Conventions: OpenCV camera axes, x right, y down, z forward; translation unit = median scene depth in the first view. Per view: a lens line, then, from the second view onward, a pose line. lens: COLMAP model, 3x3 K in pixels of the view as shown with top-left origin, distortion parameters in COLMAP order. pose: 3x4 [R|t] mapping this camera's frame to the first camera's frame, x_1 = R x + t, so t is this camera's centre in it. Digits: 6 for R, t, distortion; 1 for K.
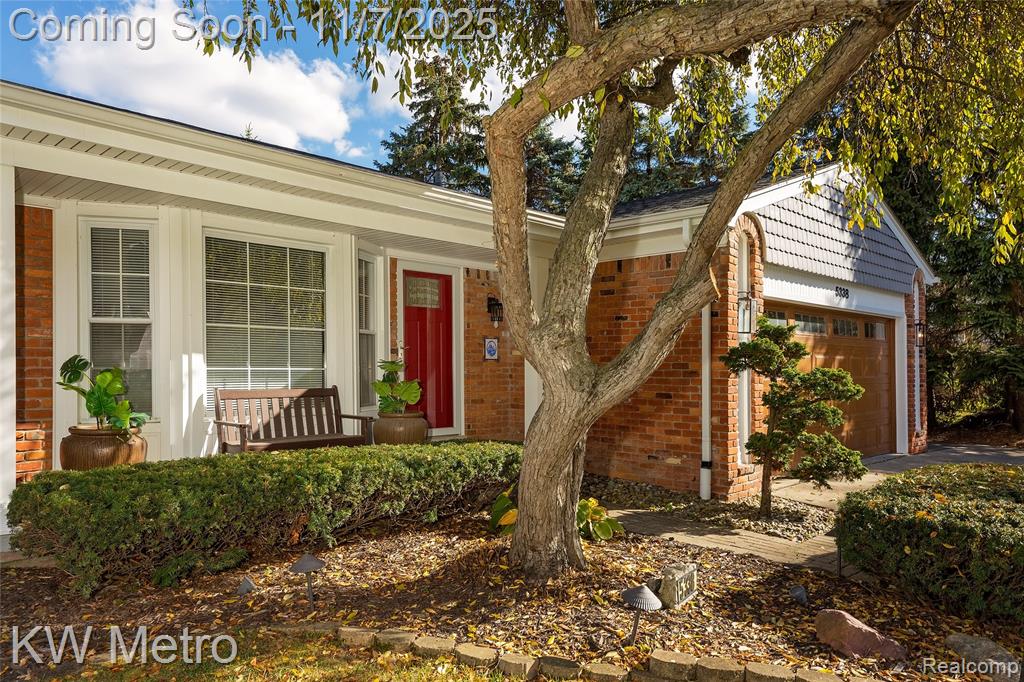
lens RADIAL K [[676.6, 0, 511.9], [0, 676.6, 356.7], [0, 0, 1]] dist [0.081688, 0.001281]
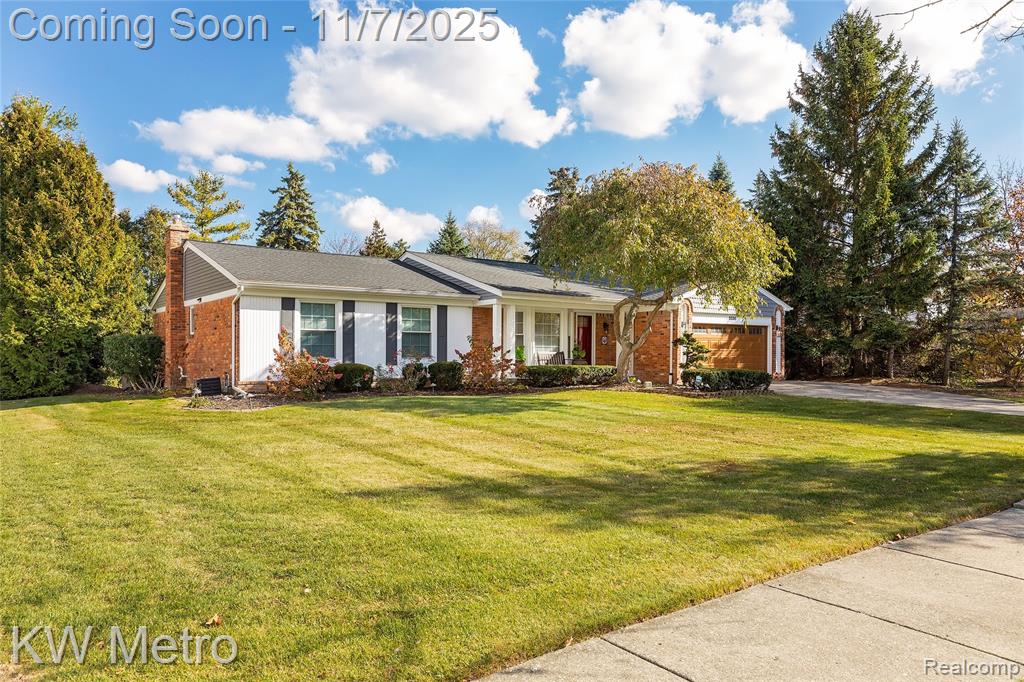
lens RADIAL K [[759.4, 0, 512.0], [0, 759.4, 341.0], [0, 0, 1]] dist [-0.003664, -0.001889]
pose [[0.994246, -0.008522, -0.106777, -0.085579], [0.008280, 0.999962, -0.002715, -0.001341], [0.106796, 0.001815, 0.994279, -2.564270]]
